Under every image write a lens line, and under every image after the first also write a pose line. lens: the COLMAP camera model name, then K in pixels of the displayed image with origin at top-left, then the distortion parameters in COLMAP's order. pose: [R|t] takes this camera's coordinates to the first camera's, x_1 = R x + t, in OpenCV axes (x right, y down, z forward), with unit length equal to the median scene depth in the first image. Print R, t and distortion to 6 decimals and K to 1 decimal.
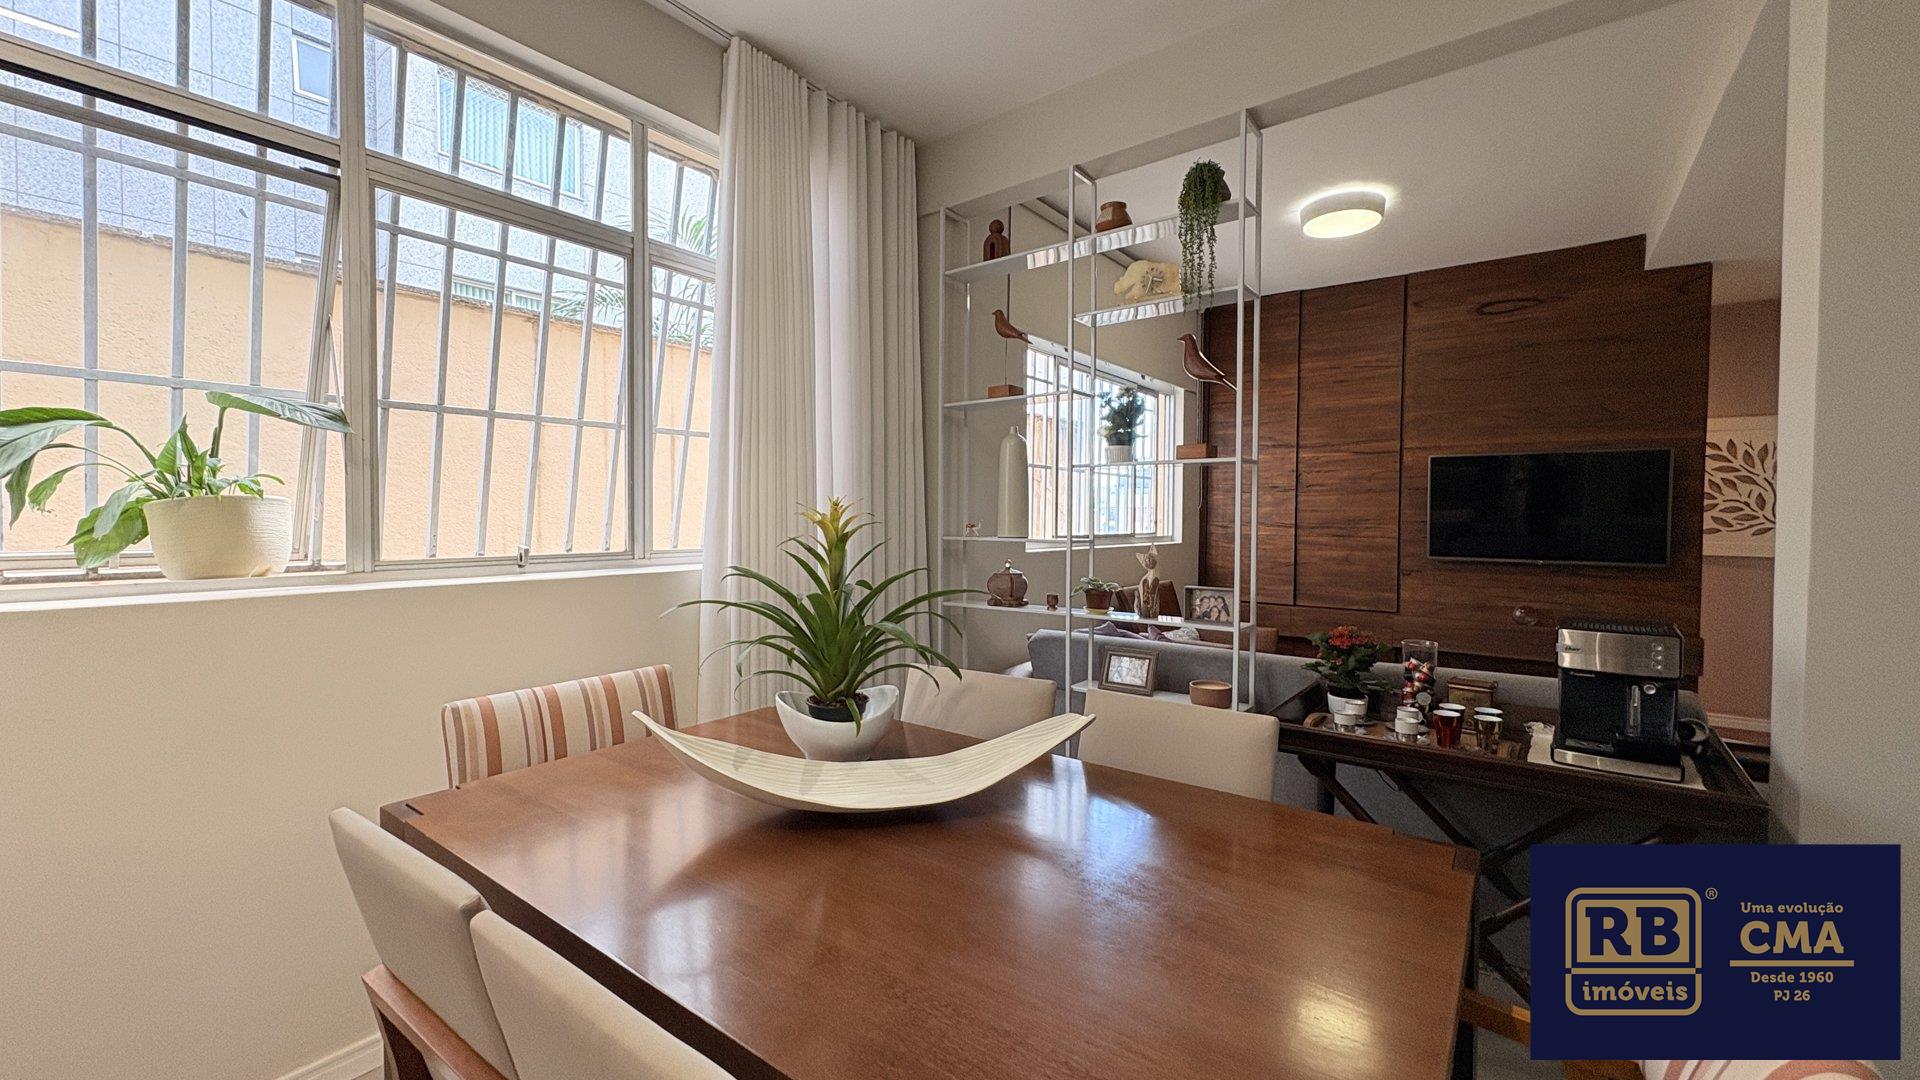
lens RADIAL K [[764.3, 0, 960.6], [0, 764.3, 537.6], [0, 0, 1]] dist [0.001992, 0.000164]
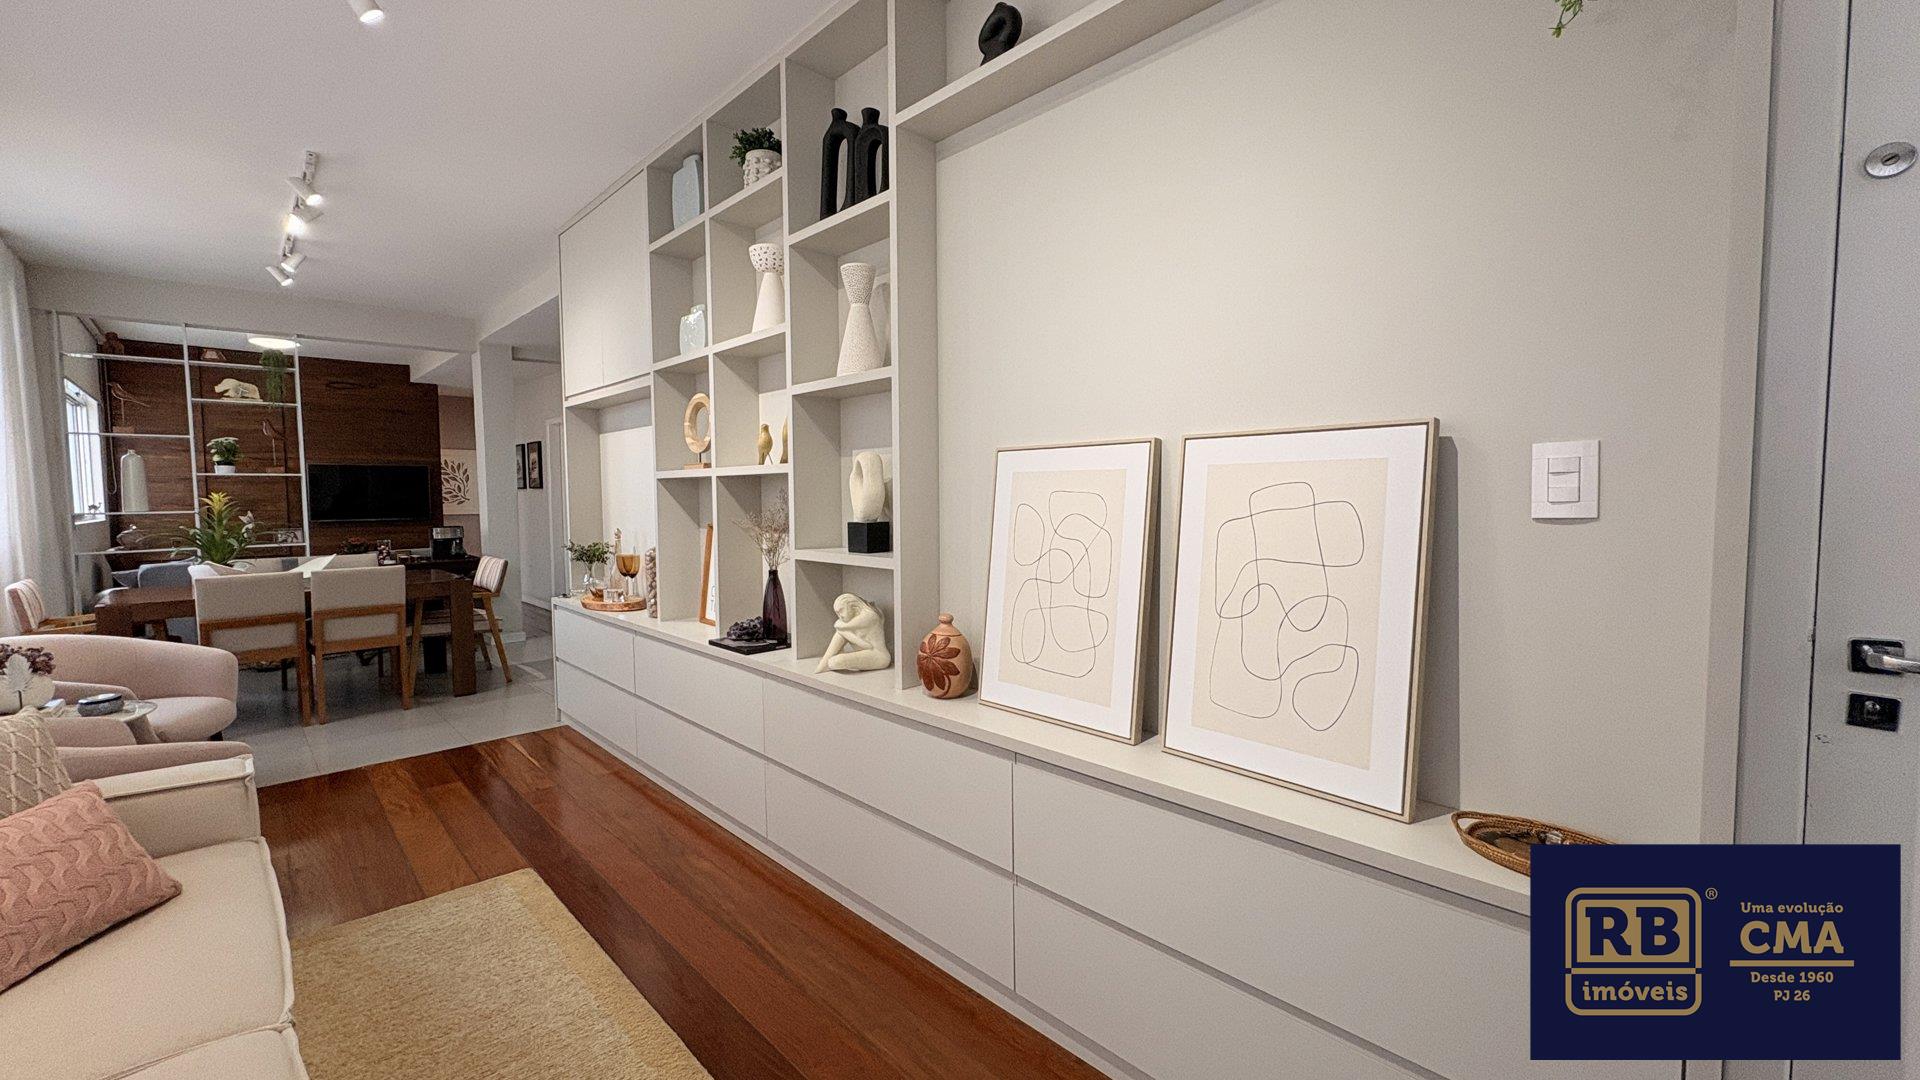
lens RADIAL K [[764.3, 0, 963.8], [0, 764.3, 534.1], [0, 0, 1]] dist [0.001992, 0.000164]
pose [[0.153373, -0.058215, 0.986452, -1.047148], [0.035395, 0.997946, 0.053391, 0.019105], [-0.987534, 0.026727, 0.155118, -0.885704]]
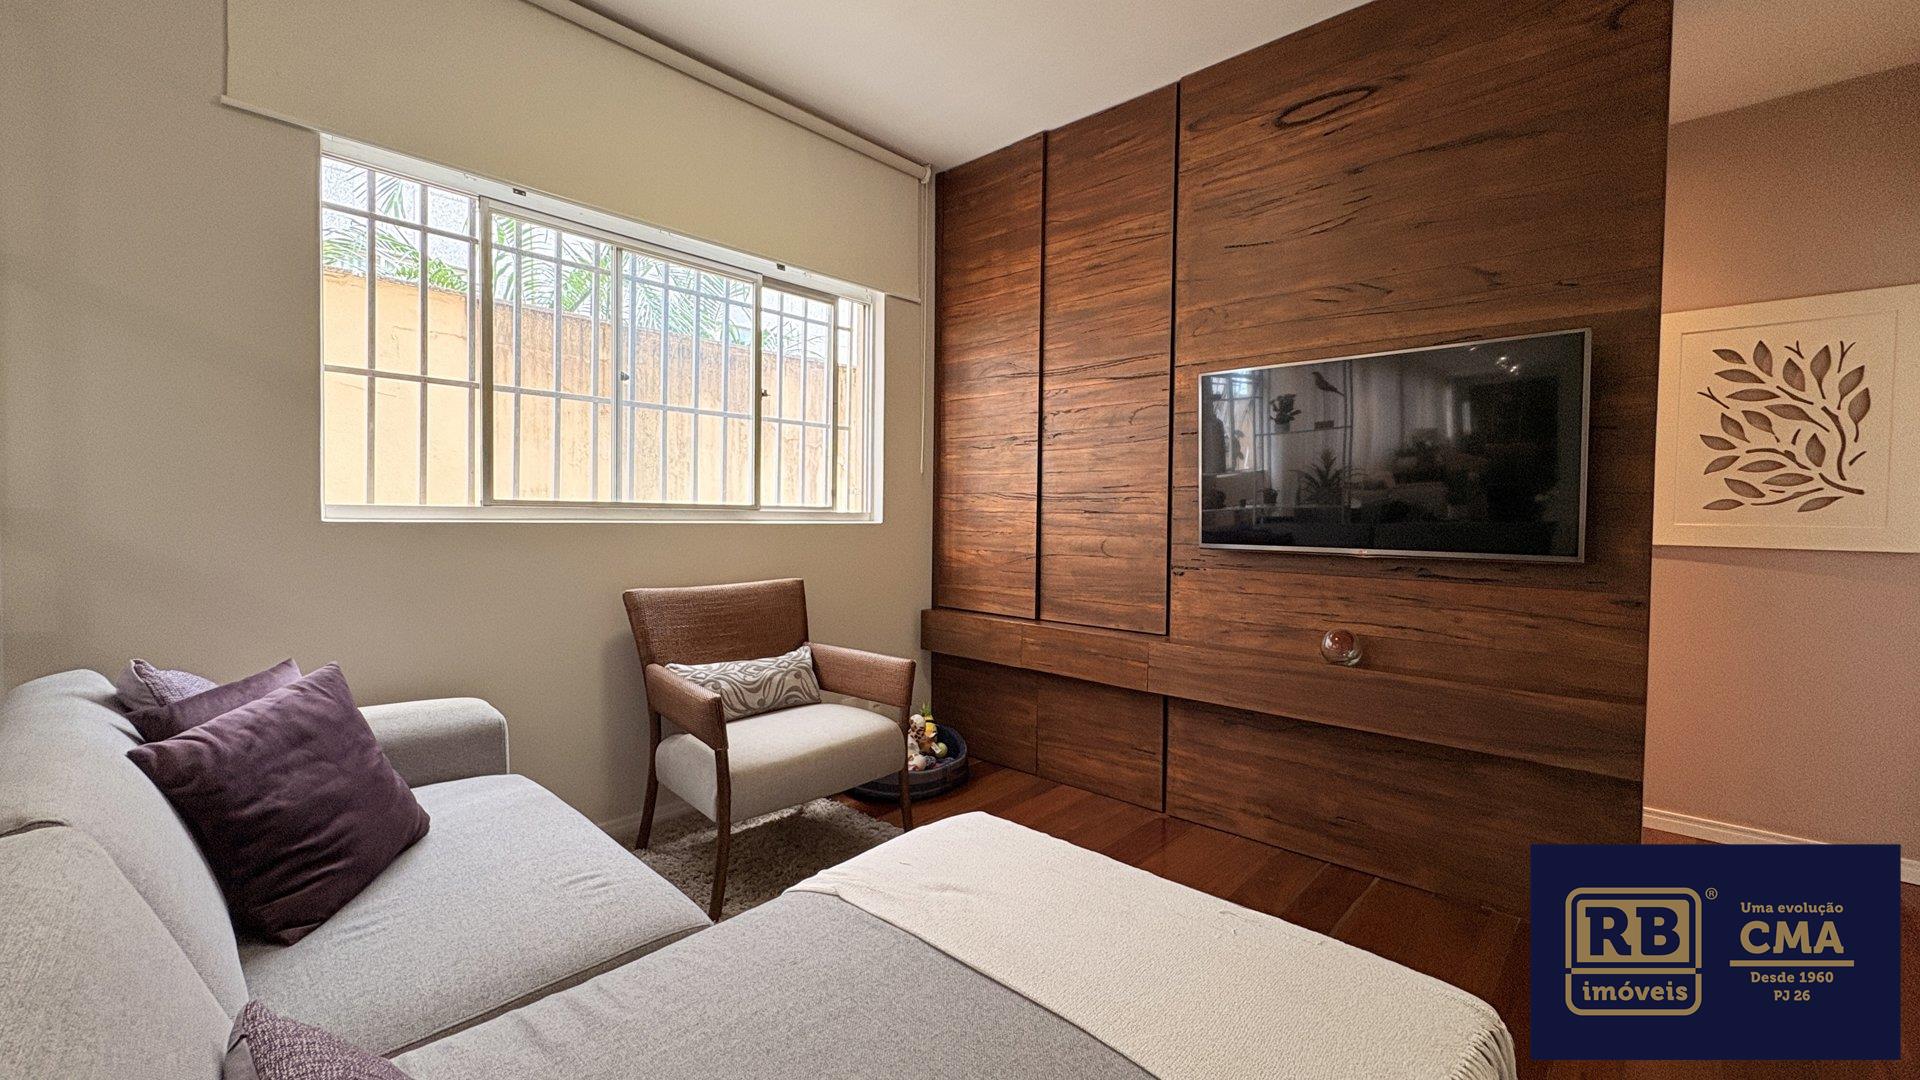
lens RADIAL K [[764.3, 0, 959.9], [0, 764.3, 533.9], [0, 0, 1]] dist [0.001992, 0.000164]
pose [[0.995215, 0.007492, -0.097418, 0.560403], [-0.007763, 0.999967, -0.002402, 0.023118], [0.097397, 0.003147, 0.995241, 0.449828]]
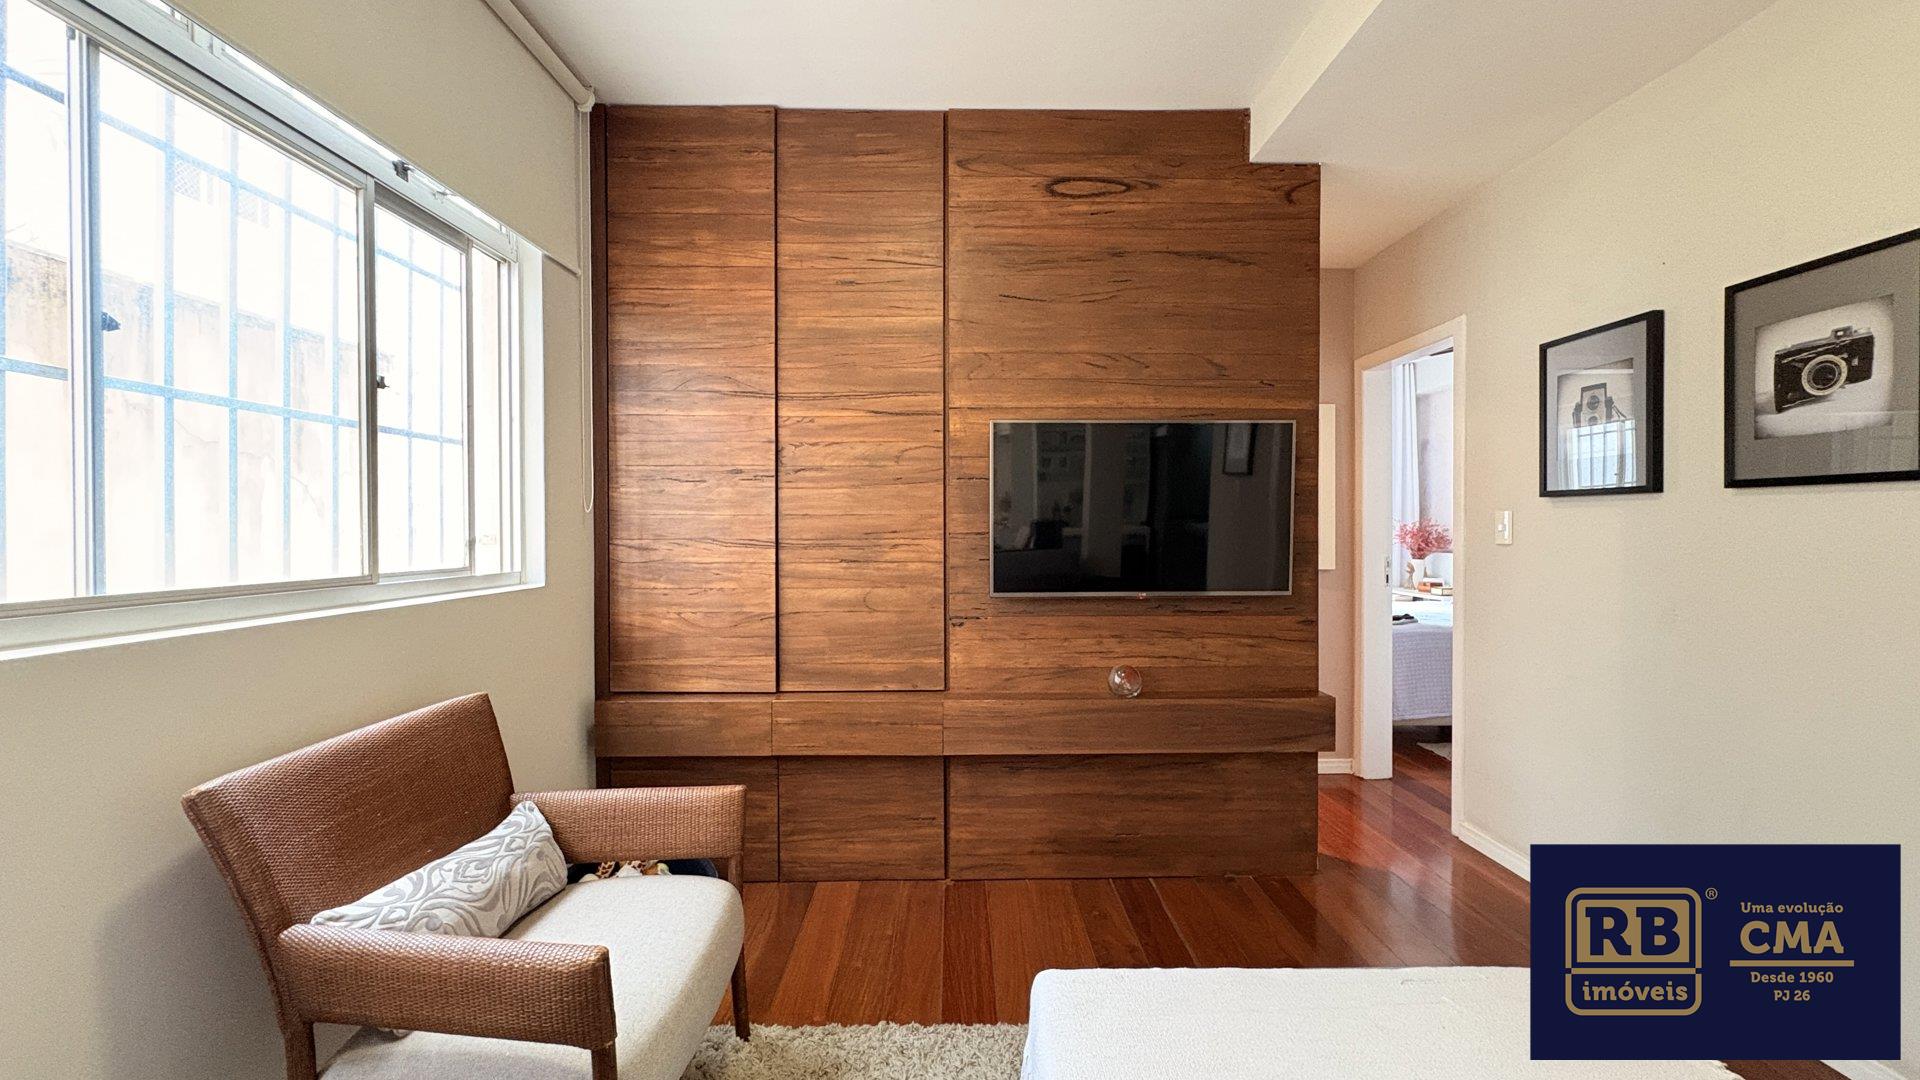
lens RADIAL K [[764.3, 0, 959.1], [0, 764.3, 533.7], [0, 0, 1]] dist [0.001992, 0.000164]
pose [[0.792674, -0.014597, 0.609471, 0.274714], [0.025820, 0.999620, -0.009640, -0.018109], [-0.609099, 0.023378, 0.792749, 0.640200]]
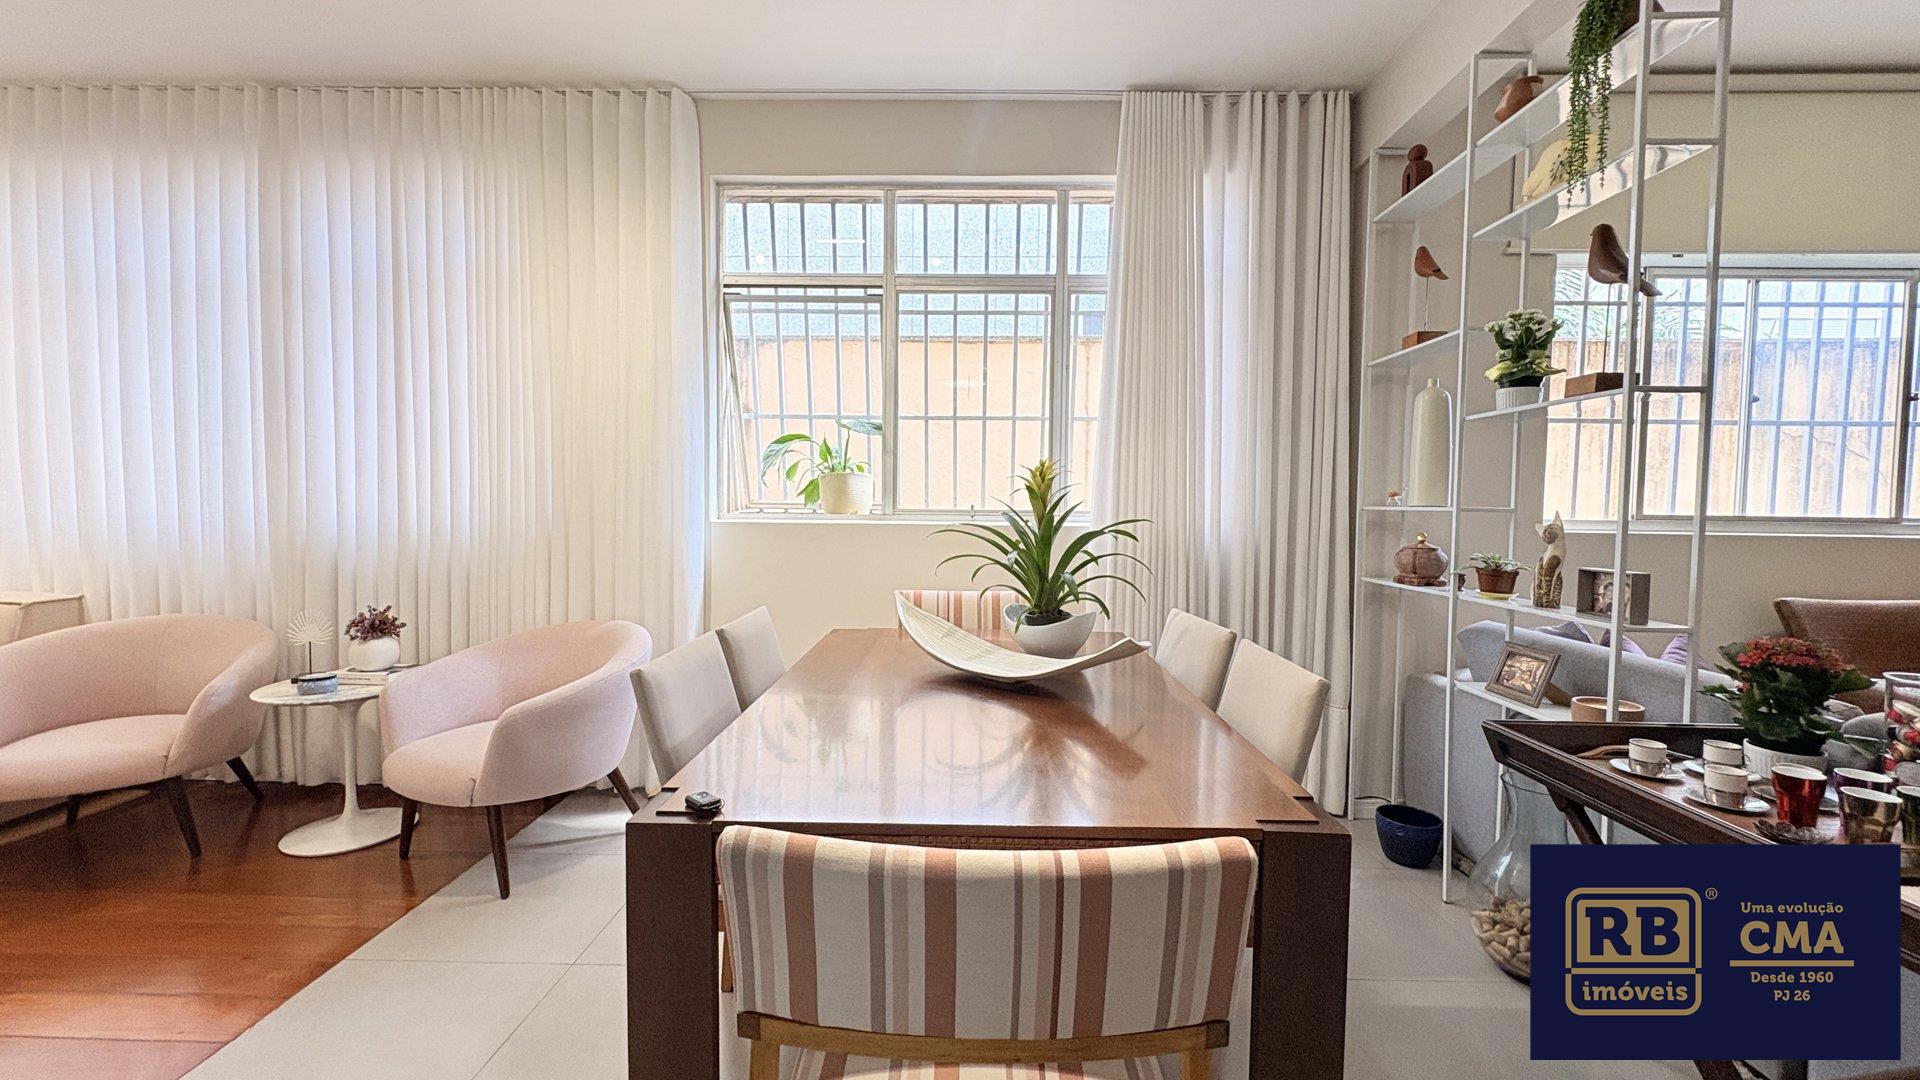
lens RADIAL K [[764.3, 0, 962.8], [0, 764.3, 536.1], [0, 0, 1]] dist [0.001992, 0.000164]
pose [[0.587641, 0.035575, -0.808339, 0.343671], [-0.031101, 0.999288, 0.021368, 0.023124], [0.808523, 0.012583, 0.588329, 0.047688]]
